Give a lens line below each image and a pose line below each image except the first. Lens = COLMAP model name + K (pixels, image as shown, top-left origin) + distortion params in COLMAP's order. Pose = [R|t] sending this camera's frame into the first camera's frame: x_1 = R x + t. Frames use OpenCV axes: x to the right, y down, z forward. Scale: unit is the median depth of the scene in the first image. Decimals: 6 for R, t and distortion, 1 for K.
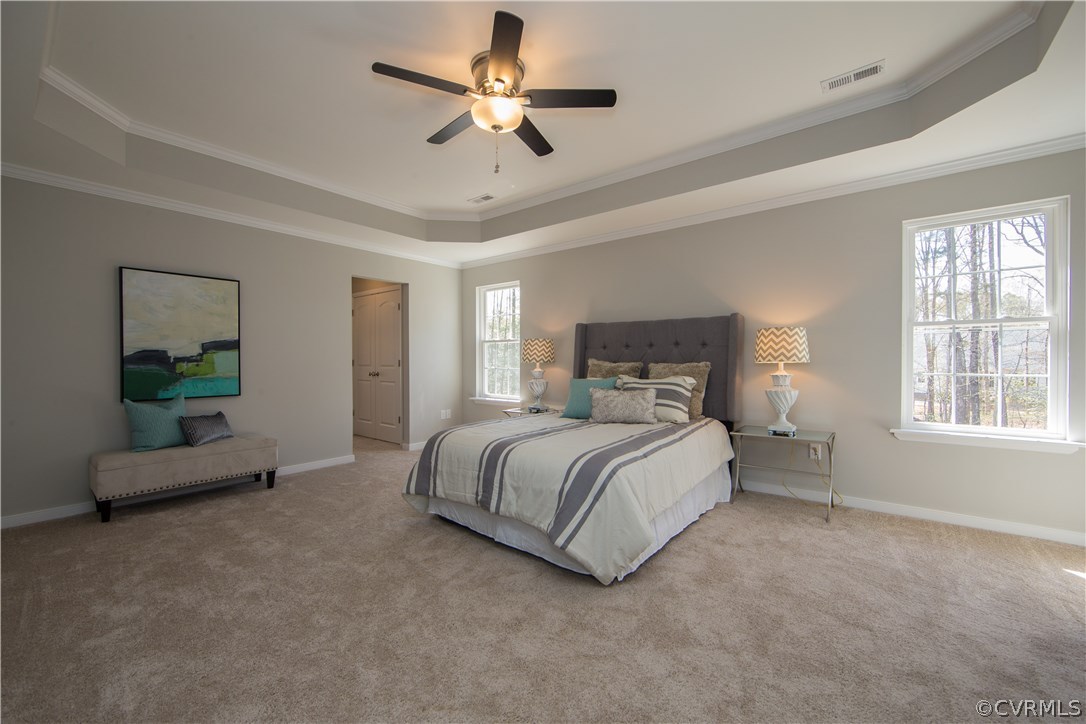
lens RADIAL K [[439.4, 0, 560.6], [0, 439.4, 351.8], [0, 0, 1]] dist [0.004389, -0.001164]
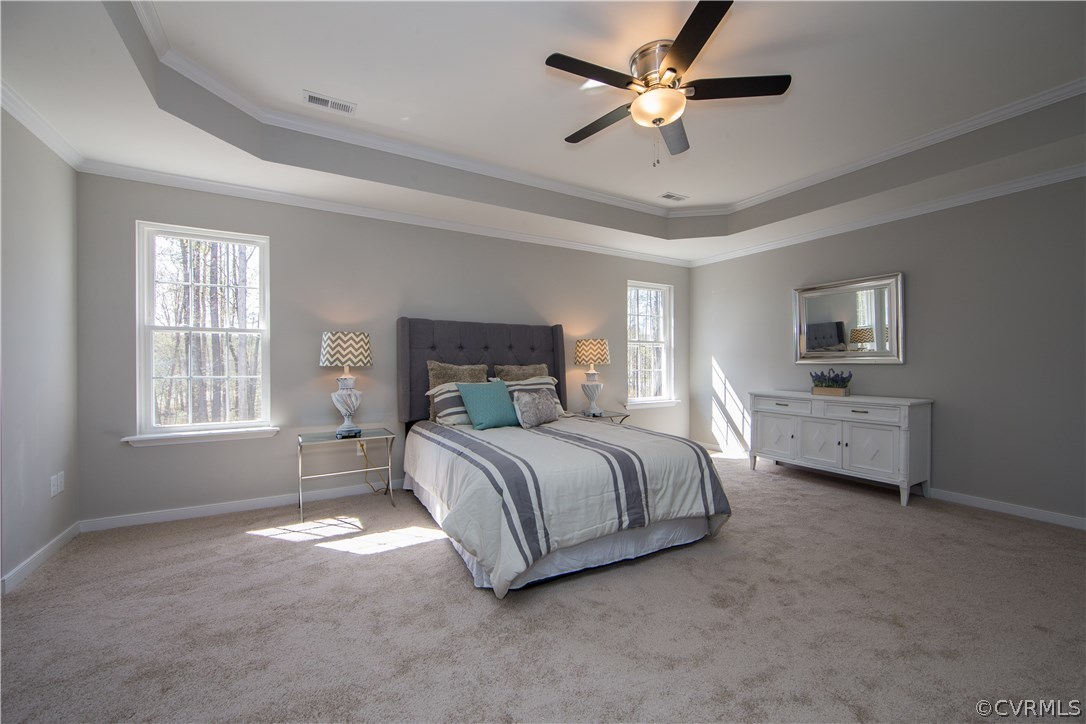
lens RADIAL K [[439.4, 0, 543.4], [0, 439.4, 362.9], [0, 0, 1]] dist [0.004389, -0.001164]
pose [[0.363725, 0.002514, 0.931503, -0.563557], [-0.012540, 0.999919, 0.002198, 0.013104], [-0.931422, -0.012481, 0.363727, 0.424220]]
